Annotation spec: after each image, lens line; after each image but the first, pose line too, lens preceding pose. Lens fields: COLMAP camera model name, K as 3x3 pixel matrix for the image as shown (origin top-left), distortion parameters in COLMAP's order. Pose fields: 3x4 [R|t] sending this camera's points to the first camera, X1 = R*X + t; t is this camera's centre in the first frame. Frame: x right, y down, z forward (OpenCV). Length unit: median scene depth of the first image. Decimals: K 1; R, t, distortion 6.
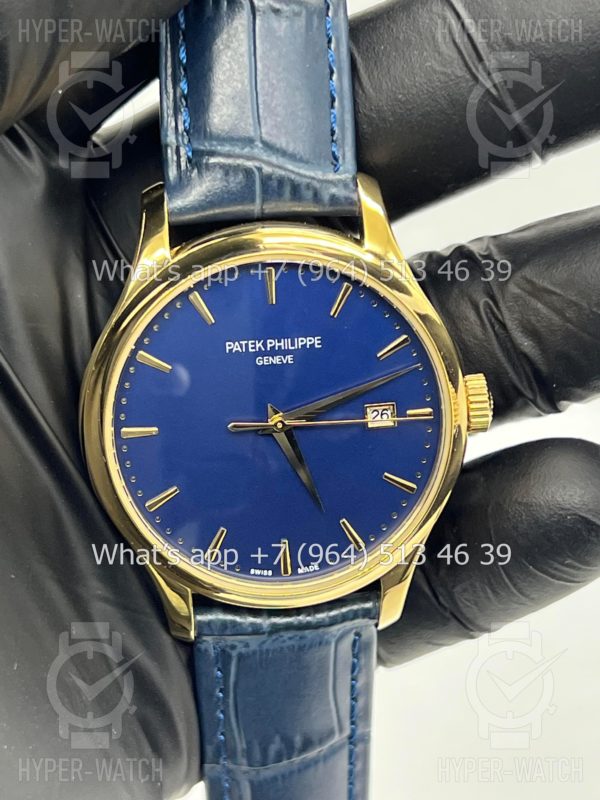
lens RADIAL K [[1966.2, 0, 298.6], [0, 1966.2, 403.0], [0, 0, 1]] dist [0.260486, 0.000000]
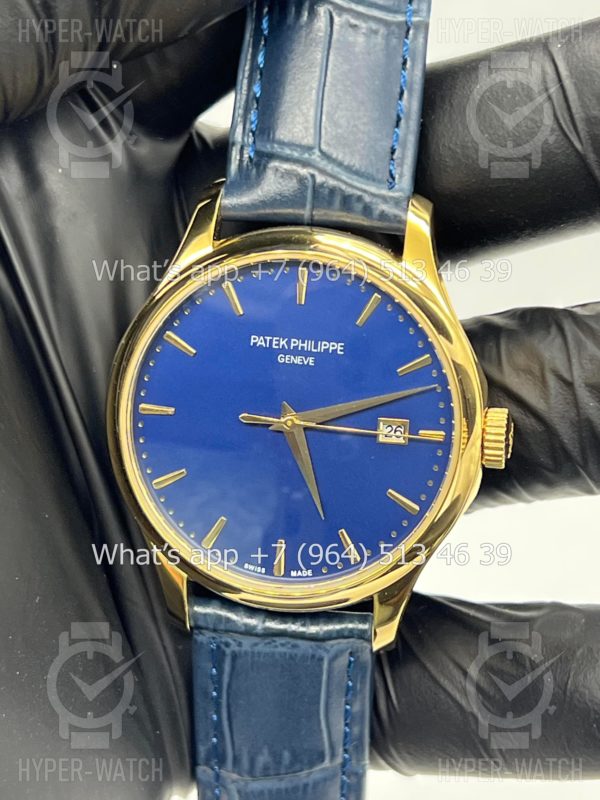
lens RADIAL K [[1966.2, 0, 292.3], [0, 1966.2, 415.1], [0, 0, 1]] dist [0.260486, 0.000000]
pose [[0.968960, 0.146449, -0.199173, 0.190326], [-0.163482, 0.983926, -0.071856, 0.078672], [0.185448, 0.102186, 0.977326, 0.010696]]
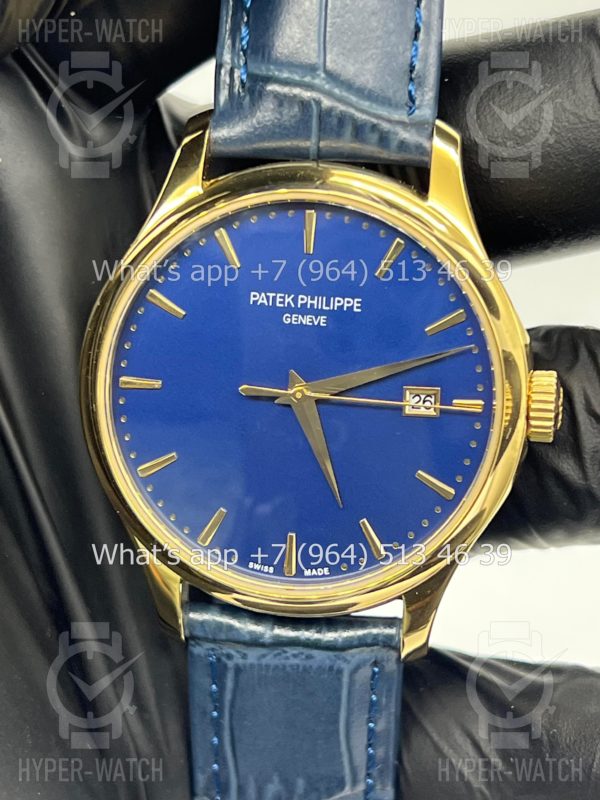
lens RADIAL K [[1966.2, 0, 287.2], [0, 1966.2, 391.7], [0, 0, 1]] dist [0.260486, 0.000000]
pose [[0.976548, 0.123270, -0.176515, 0.134051], [-0.136814, 0.988350, -0.066685, 0.066543], [0.166238, 0.089271, 0.982036, 0.159227]]
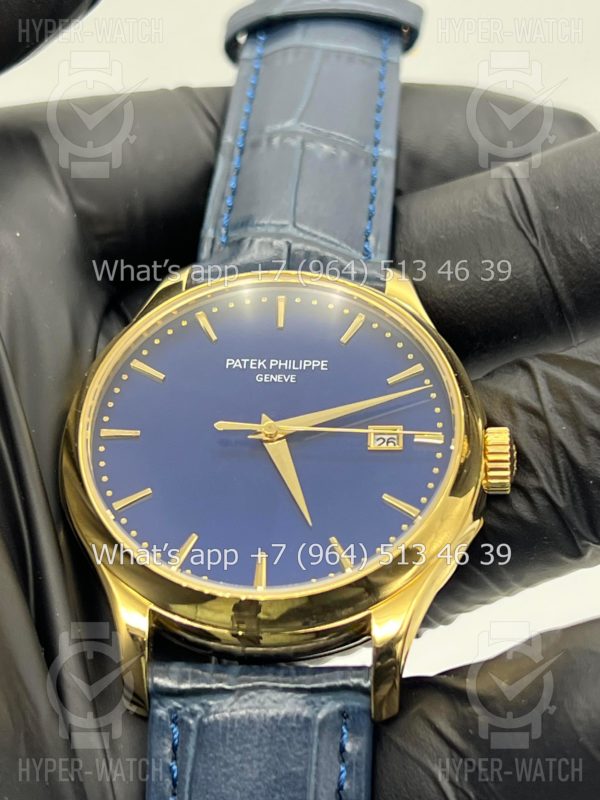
lens RADIAL K [[1966.2, 0, 302.3], [0, 1966.2, 397.8], [0, 0, 1]] dist [0.260486, 0.000000]
pose [[0.983786, 0.012592, -0.178906, 0.165156], [-0.130408, 0.735040, -0.665364, 0.596941], [0.123125, 0.677907, 0.724764, 0.329777]]
